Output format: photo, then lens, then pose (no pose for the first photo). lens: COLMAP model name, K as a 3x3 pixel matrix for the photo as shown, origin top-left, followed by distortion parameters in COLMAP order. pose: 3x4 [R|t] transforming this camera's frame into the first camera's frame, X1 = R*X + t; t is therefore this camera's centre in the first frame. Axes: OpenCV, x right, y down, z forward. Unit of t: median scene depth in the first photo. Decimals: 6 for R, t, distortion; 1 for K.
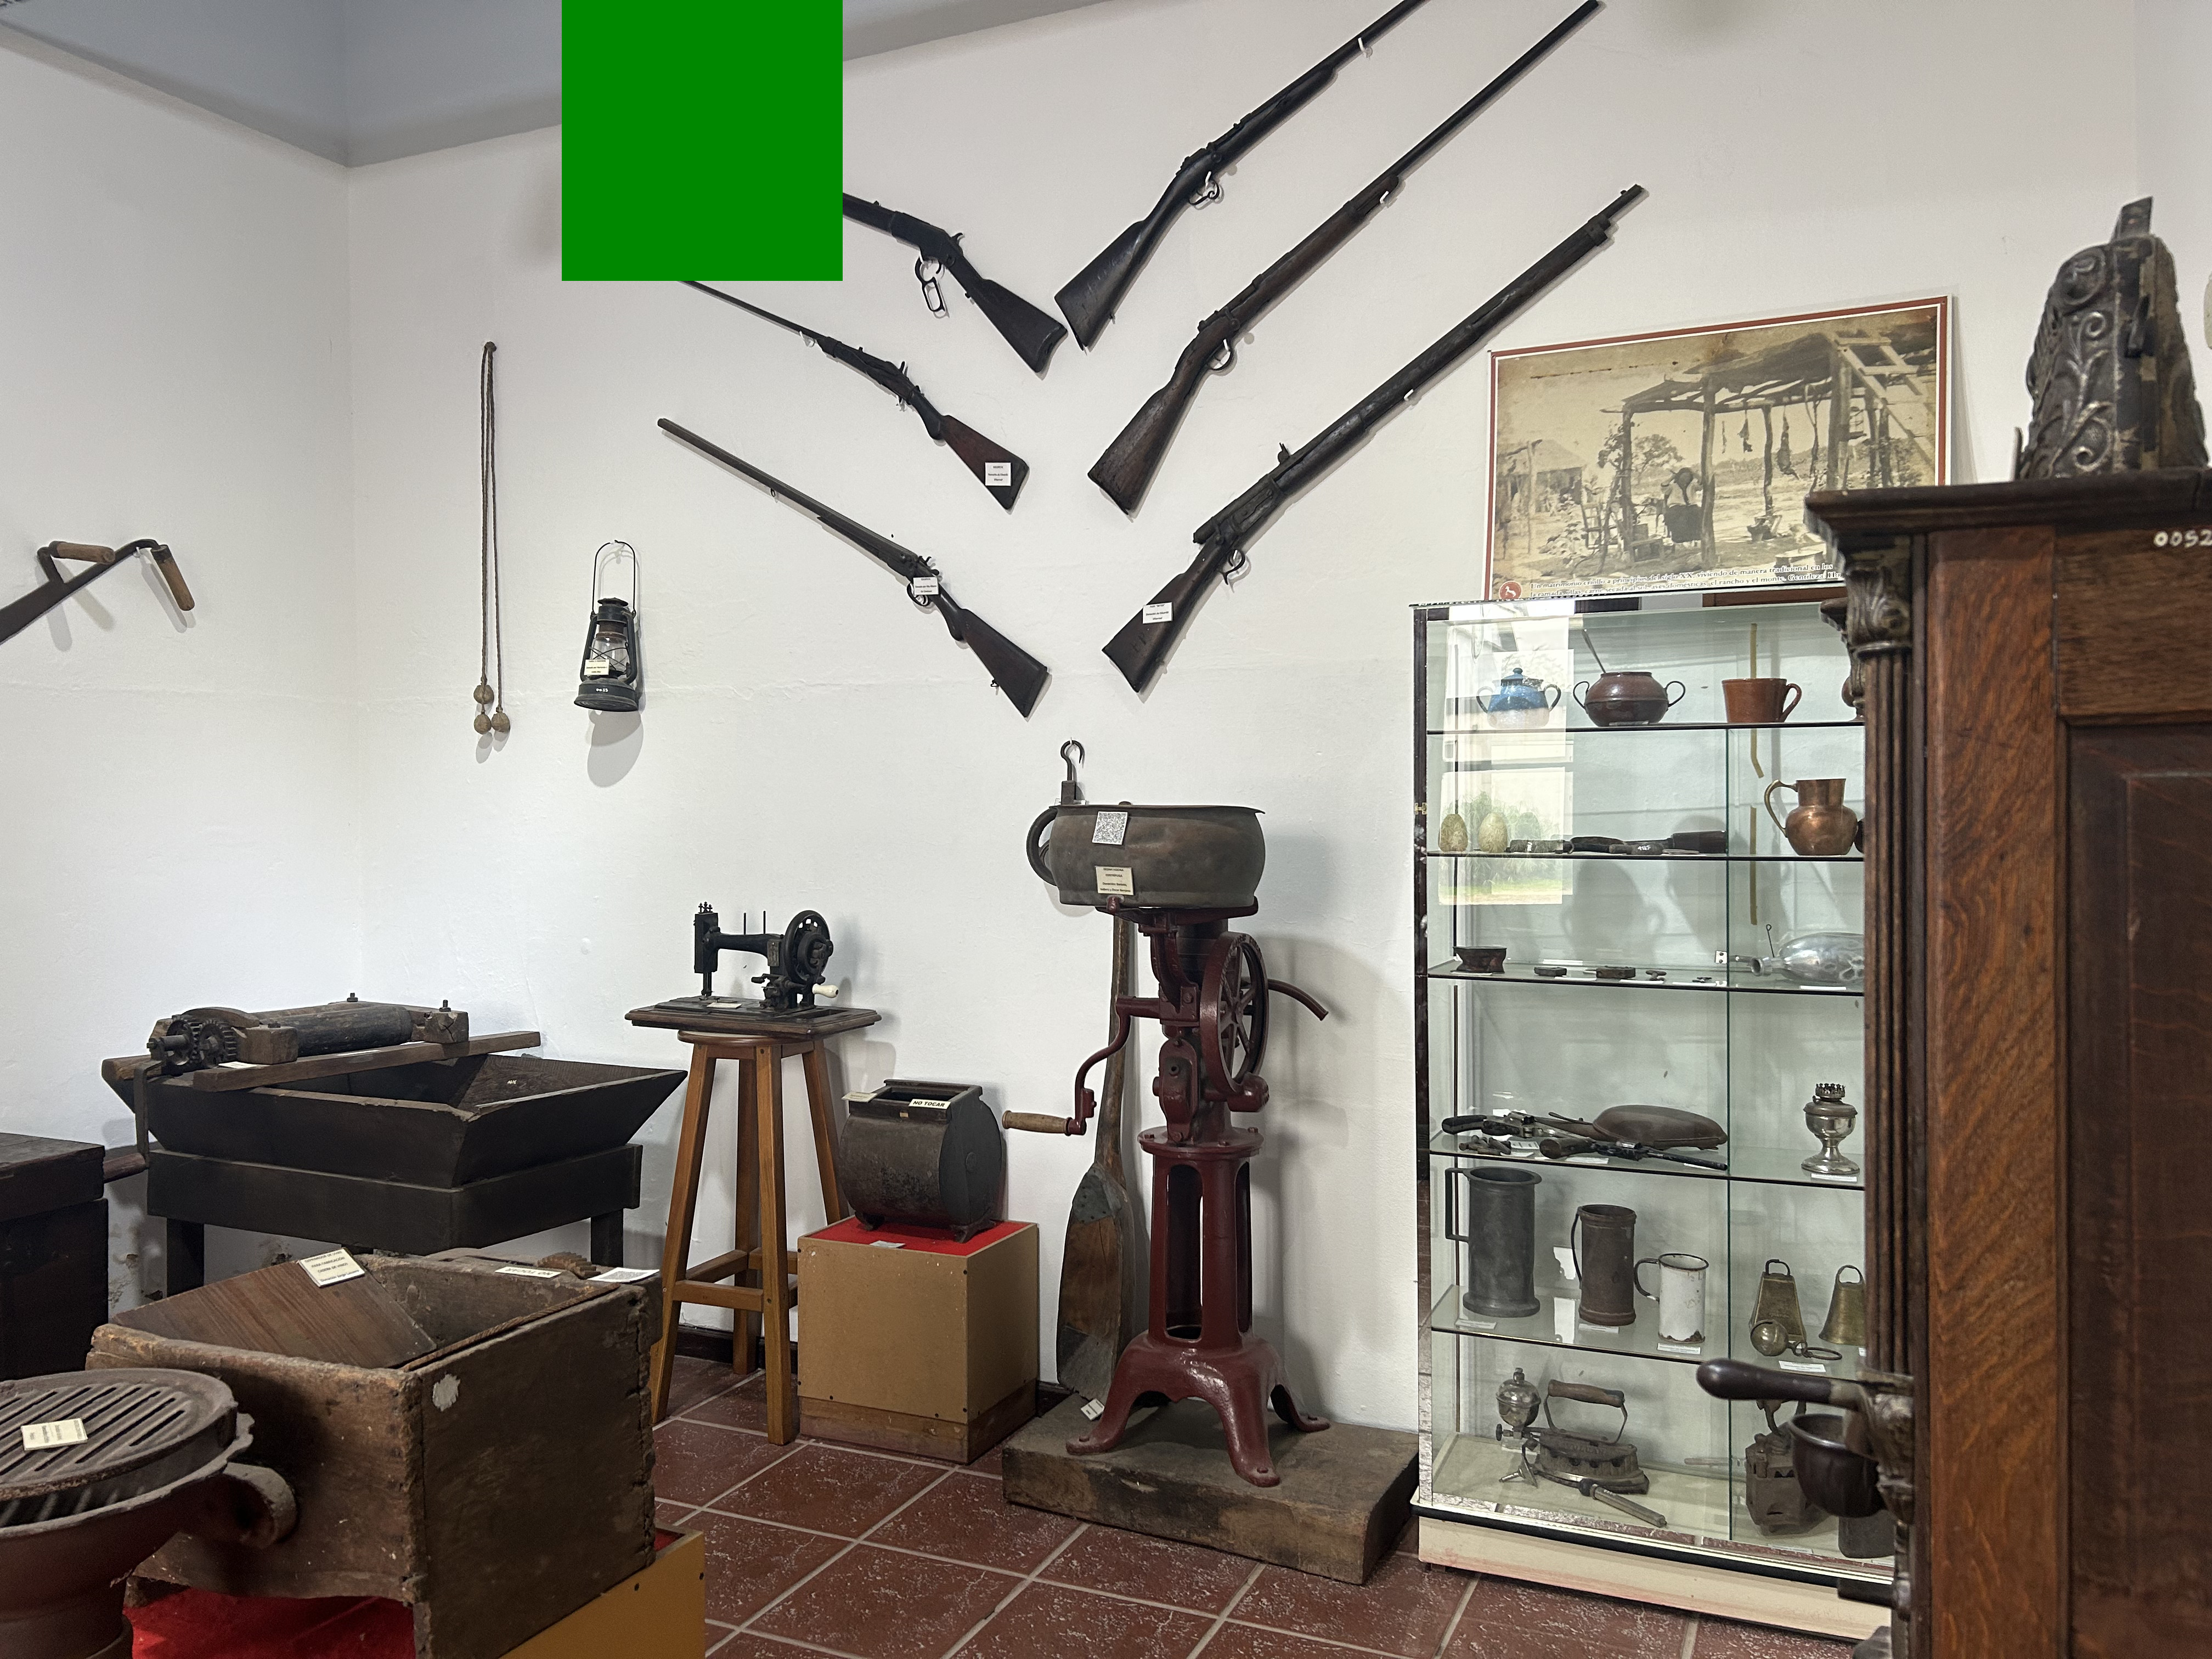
lens RADIAL K [[1653.0, 0, 1096.6], [0, 1653.0, 820.0], [0, 0, 1]] dist [0.065451, -0.071666]
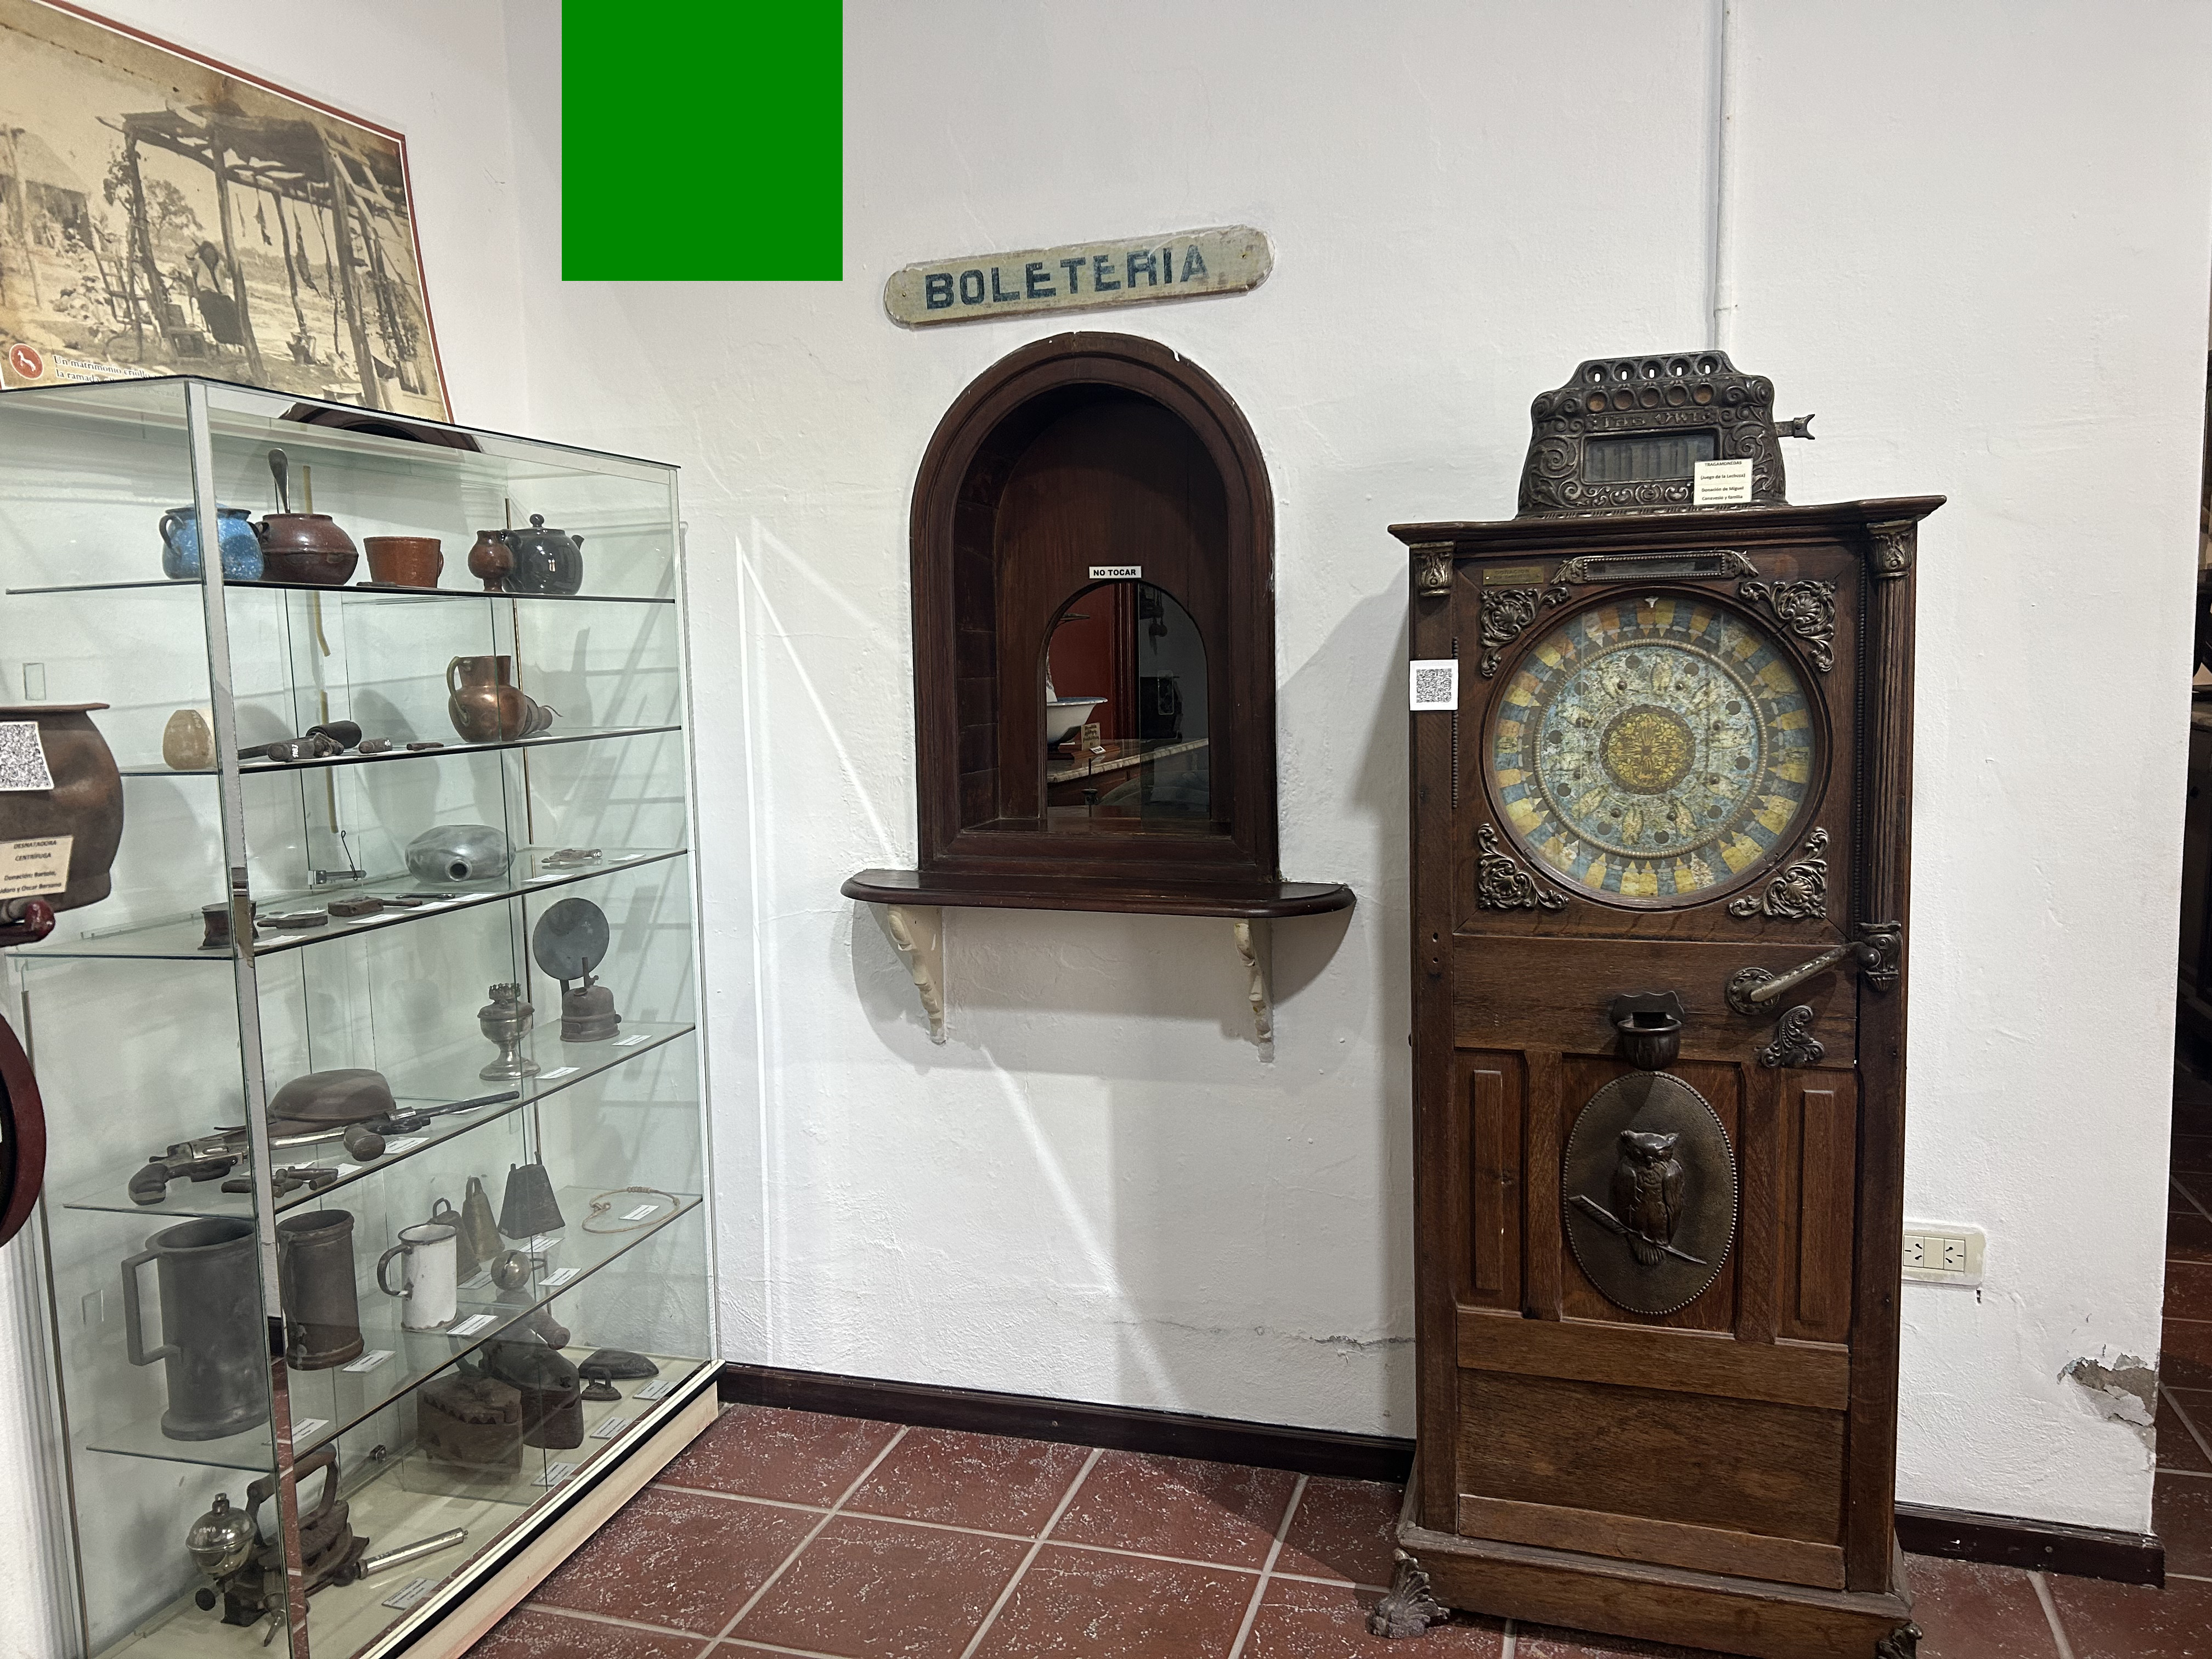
lens RADIAL K [[1653.0, 0, 1046.7], [0, 1653.0, 828.3], [0, 0, 1]] dist [0.065451, -0.071666]
pose [[-0.096964, -0.099332, 0.990319, -0.460578], [0.040950, 0.993767, 0.103687, -0.011312], [-0.994445, 0.050608, -0.092292, 0.710918]]
